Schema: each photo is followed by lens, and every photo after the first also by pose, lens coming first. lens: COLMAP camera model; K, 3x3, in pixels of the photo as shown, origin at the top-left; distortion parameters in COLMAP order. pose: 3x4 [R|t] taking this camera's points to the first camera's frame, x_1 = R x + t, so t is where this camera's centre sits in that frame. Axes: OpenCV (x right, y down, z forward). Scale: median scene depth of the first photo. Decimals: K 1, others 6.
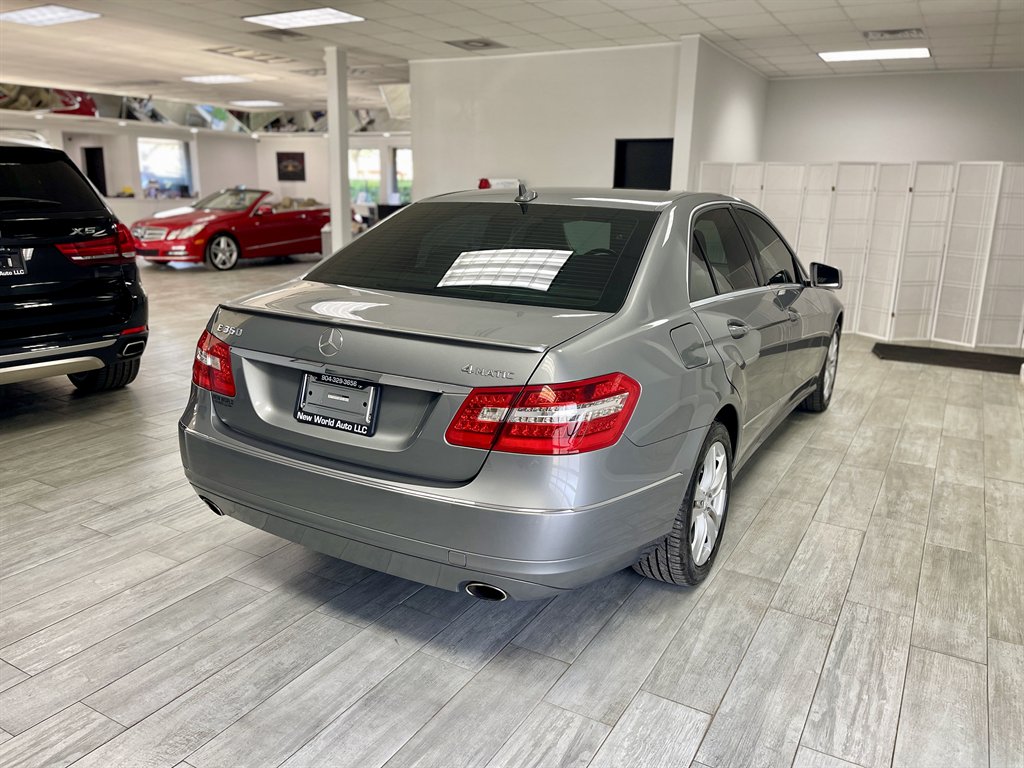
lens RADIAL K [[785.5, 0, 512.0], [0, 785.5, 384.0], [0, 0, 1]] dist [0.009244, -0.001560]
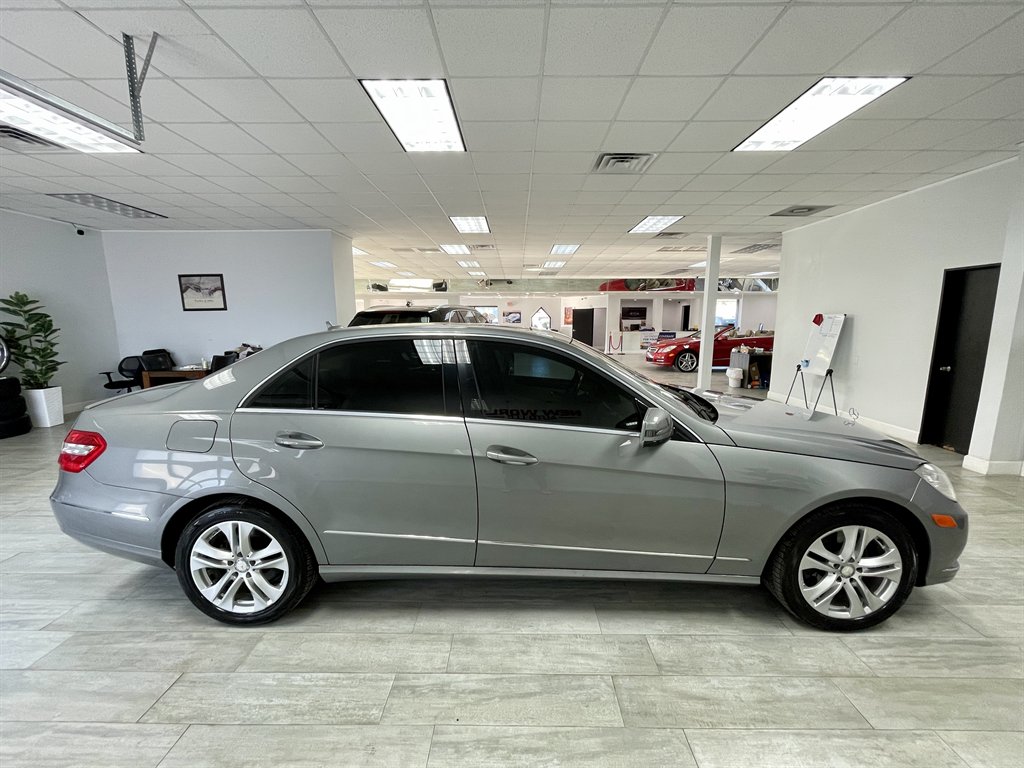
lens RADIAL K [[411.7, 0, 512.0], [0, 411.7, 384.0], [0, 0, 1]] dist [-0.001274, -0.000319]
pose [[0.485153, 0.108522, -0.867669, 0.622593], [-0.195737, 0.980568, 0.013197, -0.147025], [0.852240, 0.163432, 0.496968, 0.610844]]
